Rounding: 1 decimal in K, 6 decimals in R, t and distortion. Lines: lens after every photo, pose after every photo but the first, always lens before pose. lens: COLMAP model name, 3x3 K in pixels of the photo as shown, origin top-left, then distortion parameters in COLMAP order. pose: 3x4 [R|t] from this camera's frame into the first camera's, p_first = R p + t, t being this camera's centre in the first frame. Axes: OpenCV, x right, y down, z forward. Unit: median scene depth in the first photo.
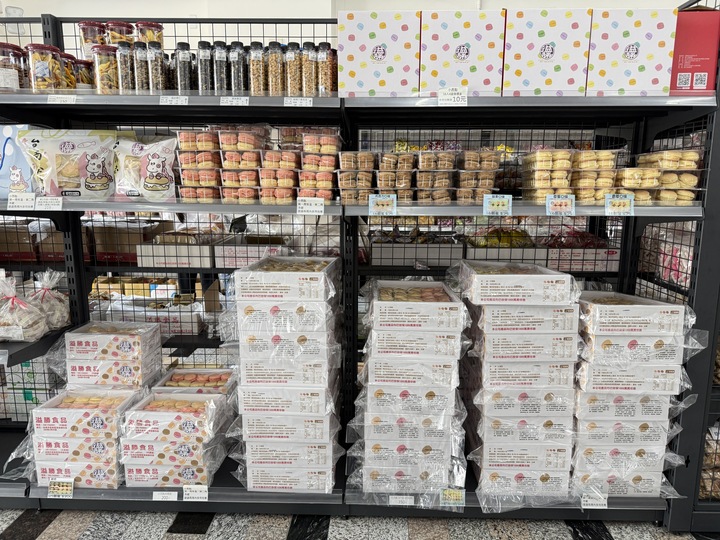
lens RADIAL K [[512.0, 0, 363.0], [0, 512.0, 270.0], [0, 0, 1]] dist [0.030635, -0.008817]
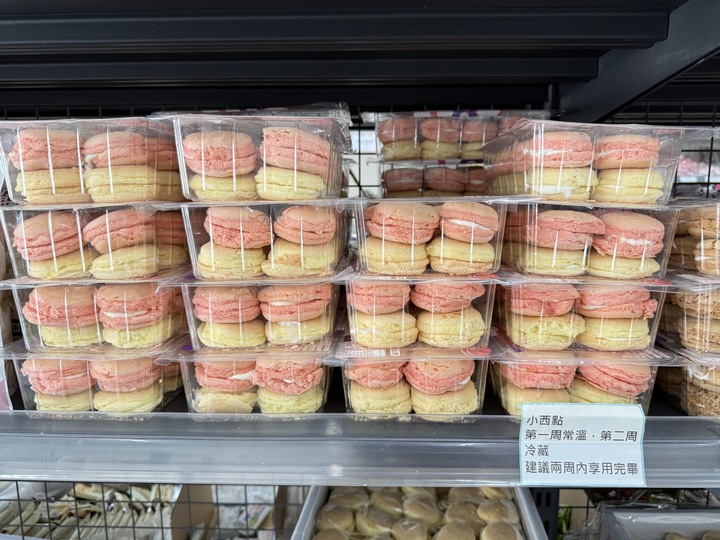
lens RADIAL K [[512.0, 0, 356.7], [0, 512.0, 271.4], [0, 0, 1]] dist [0.030635, -0.008817]
pose [[0.998077, -0.011071, -0.060984, -0.184575], [0.007180, 0.997946, -0.063661, -0.185268], [0.061563, 0.063101, 0.996107, 0.769633]]
